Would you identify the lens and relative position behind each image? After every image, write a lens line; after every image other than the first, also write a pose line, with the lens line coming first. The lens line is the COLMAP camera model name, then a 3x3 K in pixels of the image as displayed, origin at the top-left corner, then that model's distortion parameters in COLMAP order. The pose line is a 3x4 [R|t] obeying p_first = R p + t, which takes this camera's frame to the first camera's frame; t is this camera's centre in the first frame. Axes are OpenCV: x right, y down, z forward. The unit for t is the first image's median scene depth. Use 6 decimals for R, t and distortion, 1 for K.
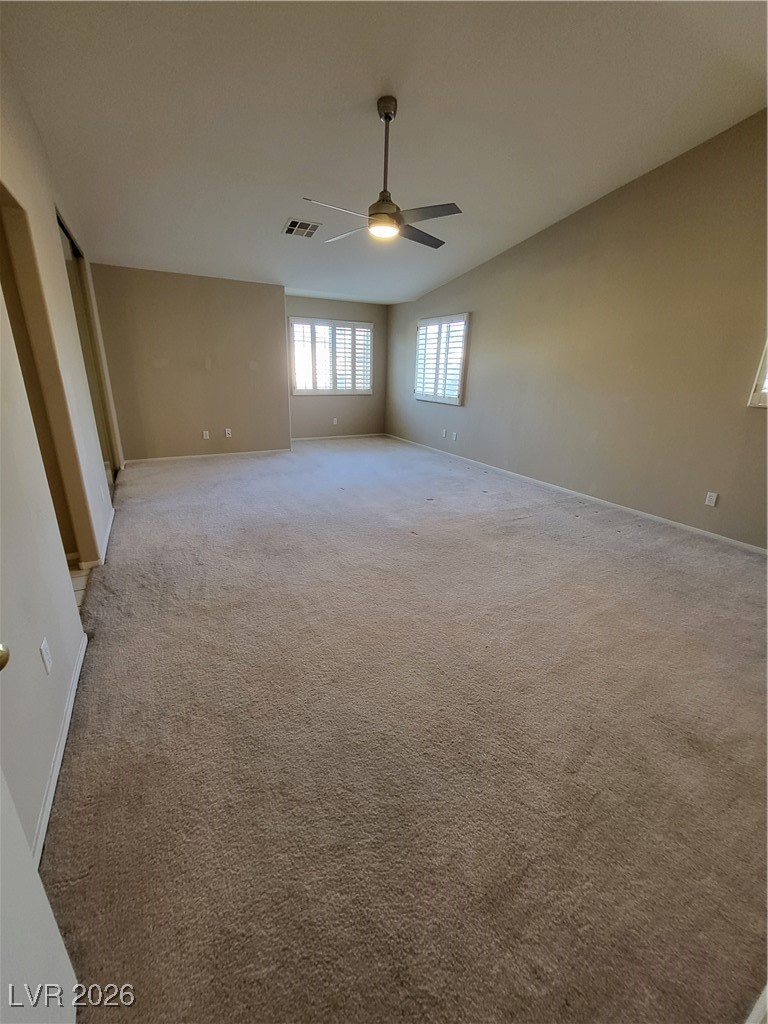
lens RADIAL K [[413.1, 0, 377.6], [0, 413.1, 508.5], [0, 0, 1]] dist [-0.001133, -0.000148]
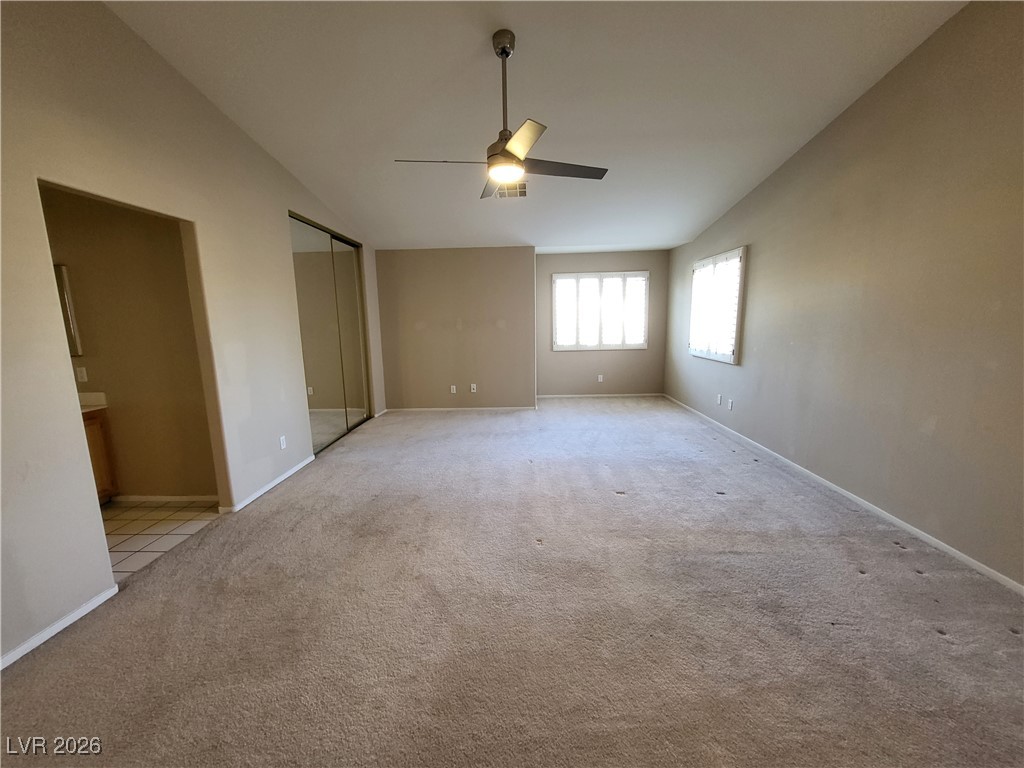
lens RADIAL K [[413.1, 0, 510.3], [0, 413.1, 387.7], [0, 0, 1]] dist [-0.001133, -0.000148]
pose [[0.863123, 0.040182, -0.503392, 0.297592], [-0.122440, 0.983738, -0.131412, -0.079329], [0.489925, 0.175060, 0.854007, 0.224654]]
